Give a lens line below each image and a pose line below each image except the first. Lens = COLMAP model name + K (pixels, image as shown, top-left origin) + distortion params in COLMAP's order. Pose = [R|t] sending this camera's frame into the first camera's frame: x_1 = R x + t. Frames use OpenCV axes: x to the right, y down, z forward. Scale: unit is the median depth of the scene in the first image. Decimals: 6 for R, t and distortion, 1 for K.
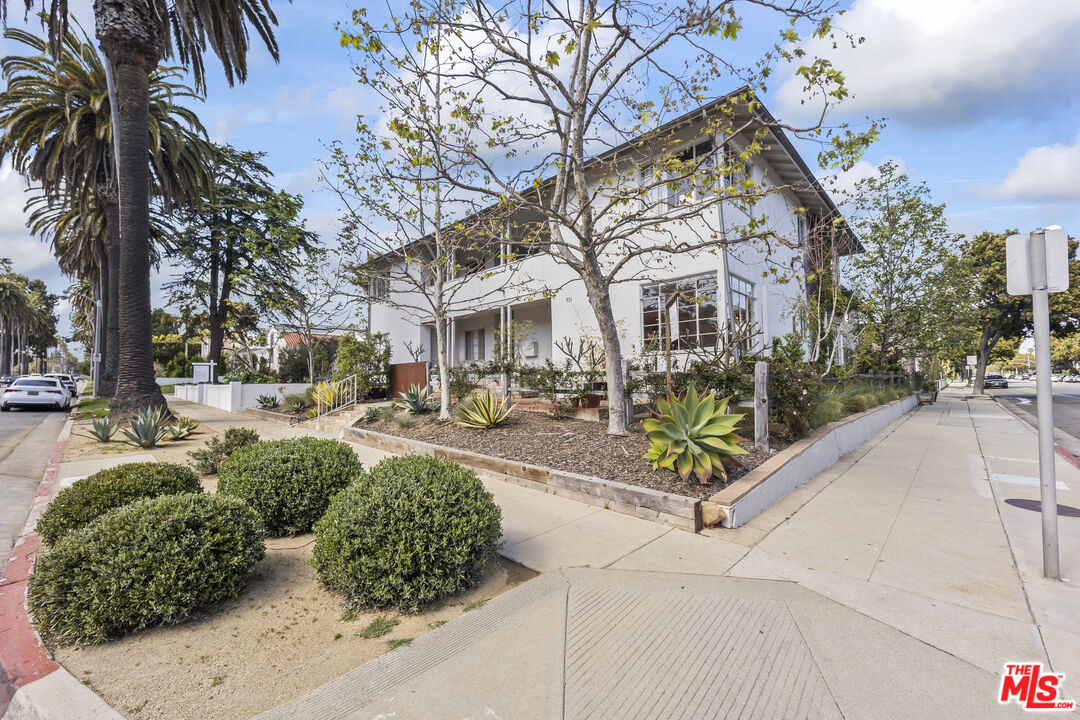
lens RADIAL K [[434.4, 0, 537.8], [0, 434.4, 365.1], [0, 0, 1]] dist [0.029803, -0.016251]
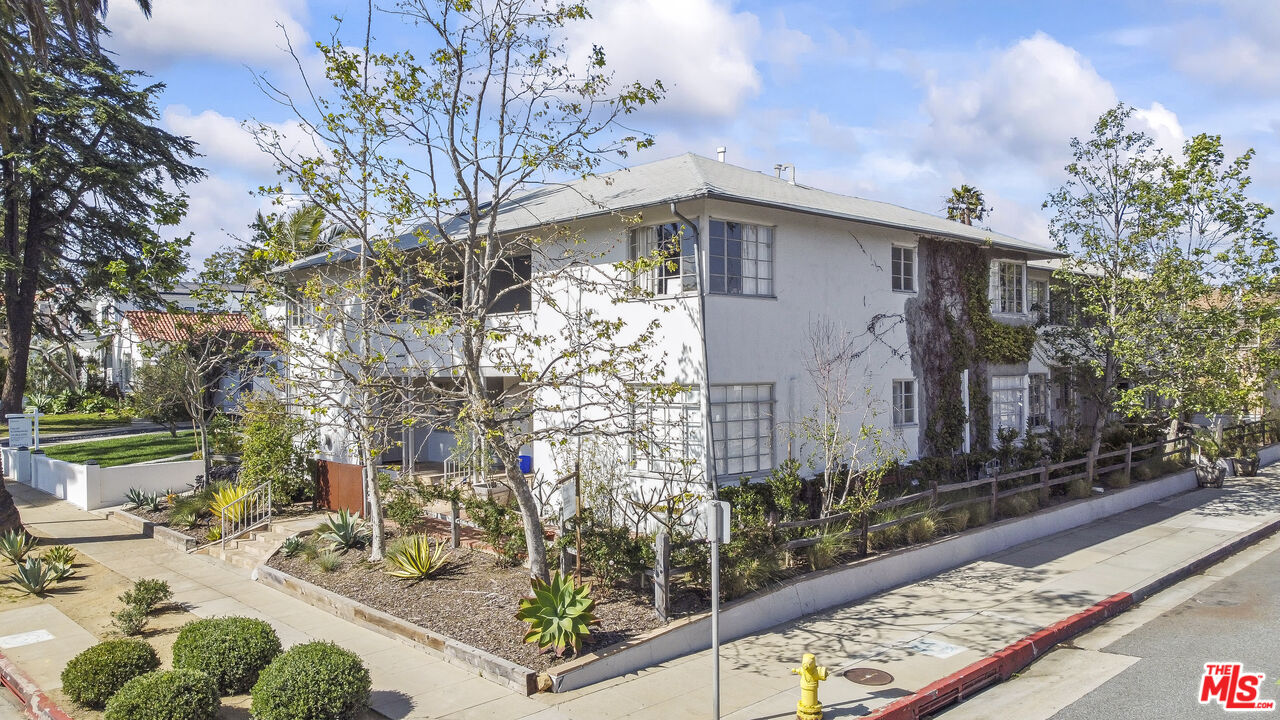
lens RADIAL K [[996.8, 0, 640.0], [0, 996.8, 360.0], [0, 0, 1]] dist [-0.029084, 0.002846]
pose [[0.999371, -0.009189, -0.034254, 0.701538], [0.010621, 0.999066, 0.041879, -0.653460], [0.033837, -0.042216, 0.998535, -1.685240]]
